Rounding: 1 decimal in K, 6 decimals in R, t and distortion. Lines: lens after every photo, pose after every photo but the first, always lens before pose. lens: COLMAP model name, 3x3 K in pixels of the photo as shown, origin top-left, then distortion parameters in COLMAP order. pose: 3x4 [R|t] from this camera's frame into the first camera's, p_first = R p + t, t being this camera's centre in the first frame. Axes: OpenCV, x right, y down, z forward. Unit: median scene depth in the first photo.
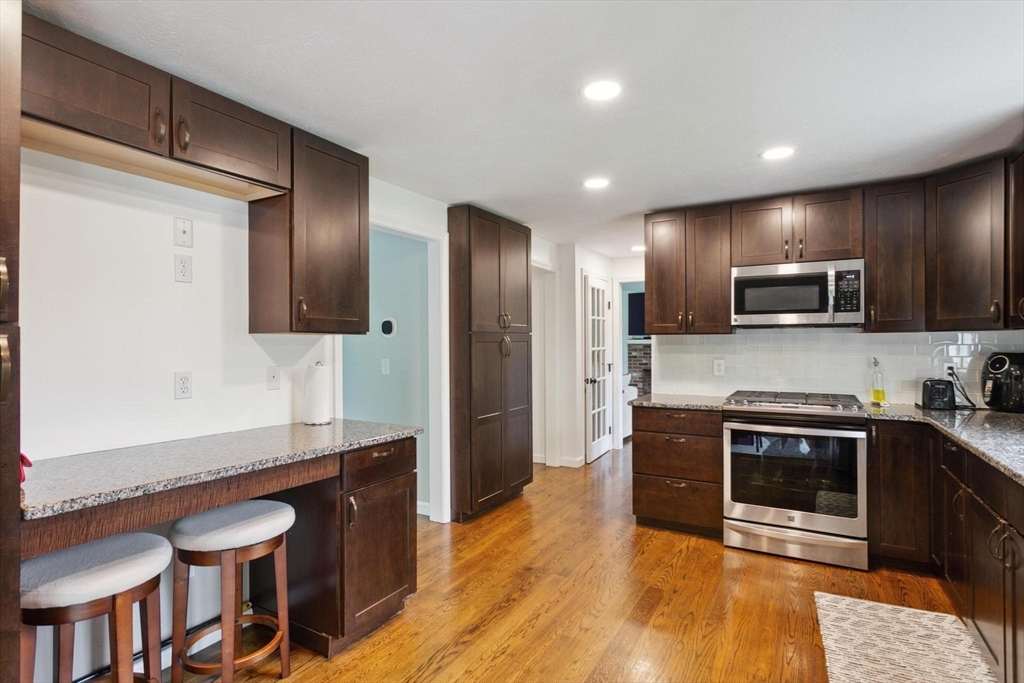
lens RADIAL K [[521.1, 0, 507.5], [0, 521.1, 343.4], [0, 0, 1]] dist [-0.001242, 0.000265]
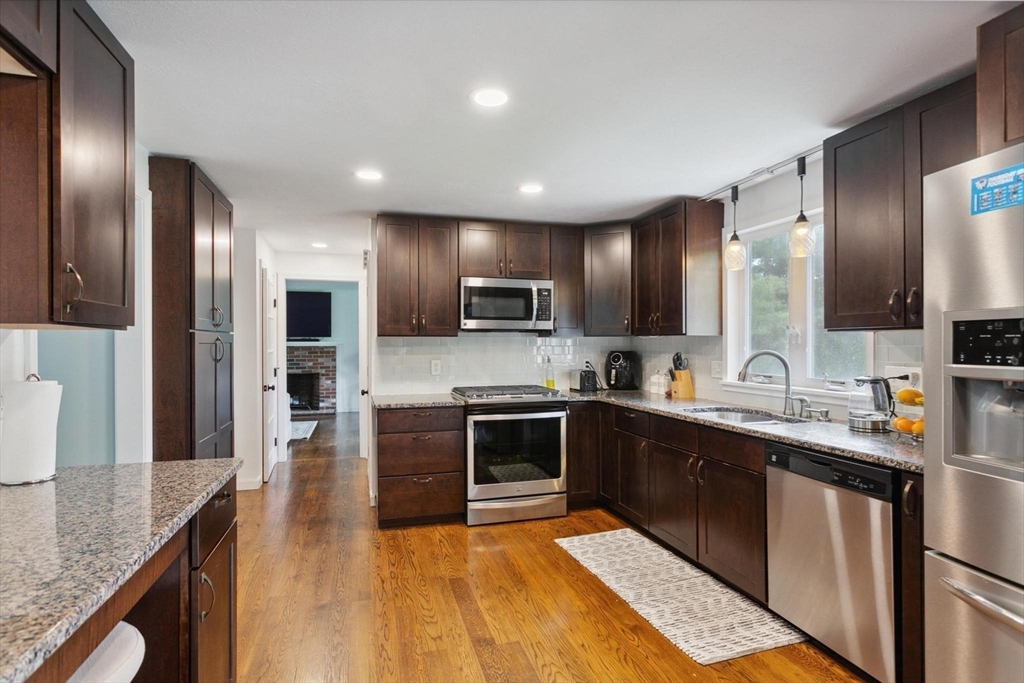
lens RADIAL K [[521.1, 0, 512.2], [0, 521.1, 344.8], [0, 0, 1]] dist [-0.001242, 0.000265]
pose [[0.686077, 0.001129, 0.727528, -0.340352], [0.001212, 0.999996, -0.002695, 0.003085], [-0.727528, 0.002731, 0.686073, 0.168004]]
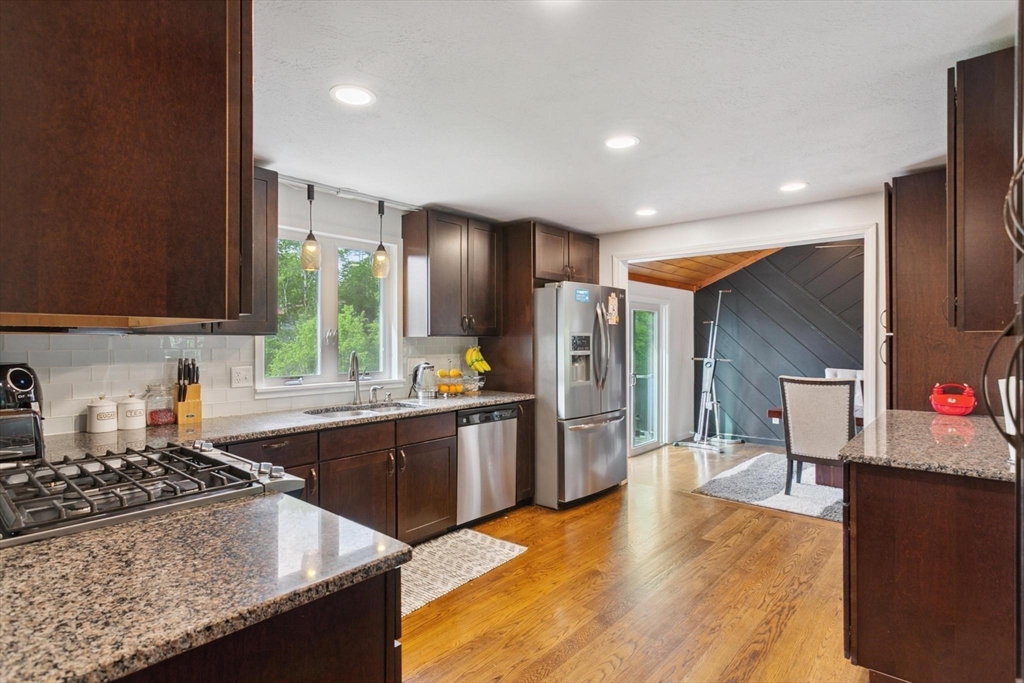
lens RADIAL K [[521.1, 0, 513.0], [0, 521.1, 338.0], [0, 0, 1]] dist [-0.001242, 0.000265]
pose [[-0.982224, 0.002922, 0.187690, 0.131110], [0.002215, 0.999990, -0.003975, -0.009118], [-0.187699, -0.003489, -0.982220, 1.455061]]
